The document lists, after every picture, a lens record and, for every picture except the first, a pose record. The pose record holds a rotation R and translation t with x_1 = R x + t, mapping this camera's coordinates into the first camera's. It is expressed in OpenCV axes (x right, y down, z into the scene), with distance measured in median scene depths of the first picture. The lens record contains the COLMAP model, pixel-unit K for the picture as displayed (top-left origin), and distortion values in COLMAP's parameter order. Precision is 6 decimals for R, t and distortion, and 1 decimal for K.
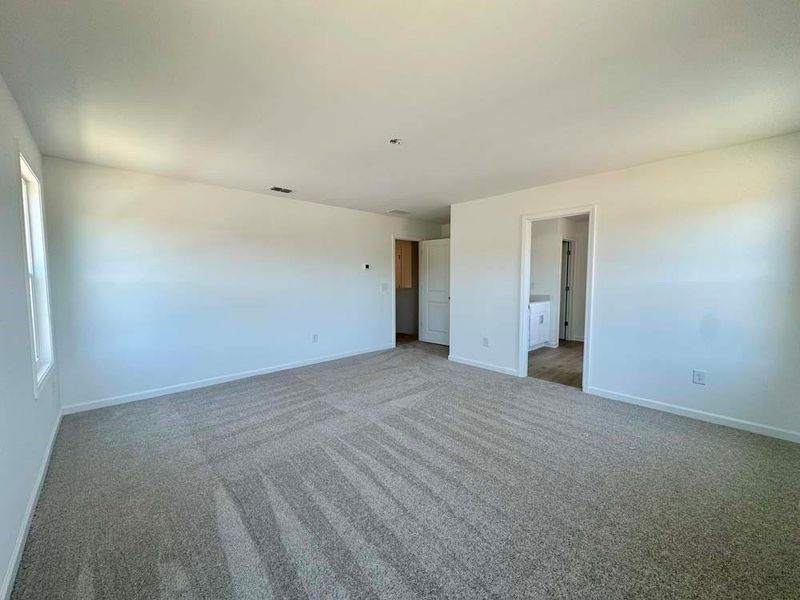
lens RADIAL K [[311.1, 0, 395.1], [0, 311.1, 299.3], [0, 0, 1]] dist [-0.000427, -0.000059]
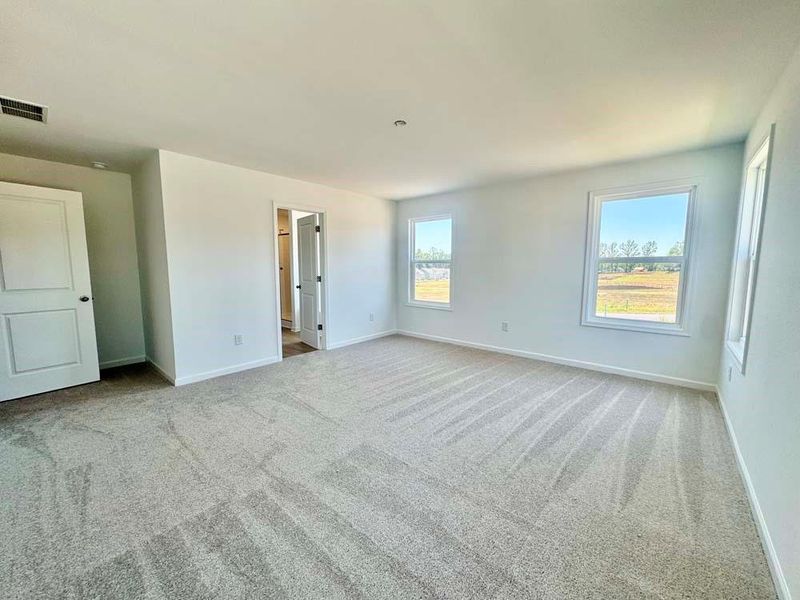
lens RADIAL K [[311.1, 0, 398.4], [0, 311.1, 298.2], [0, 0, 1]] dist [-0.000427, -0.000059]
pose [[-0.094920, -0.098106, 0.990639, -0.782820], [0.062728, 0.992565, 0.104307, -0.049241], [-0.993507, 0.072042, -0.088061, 0.859401]]
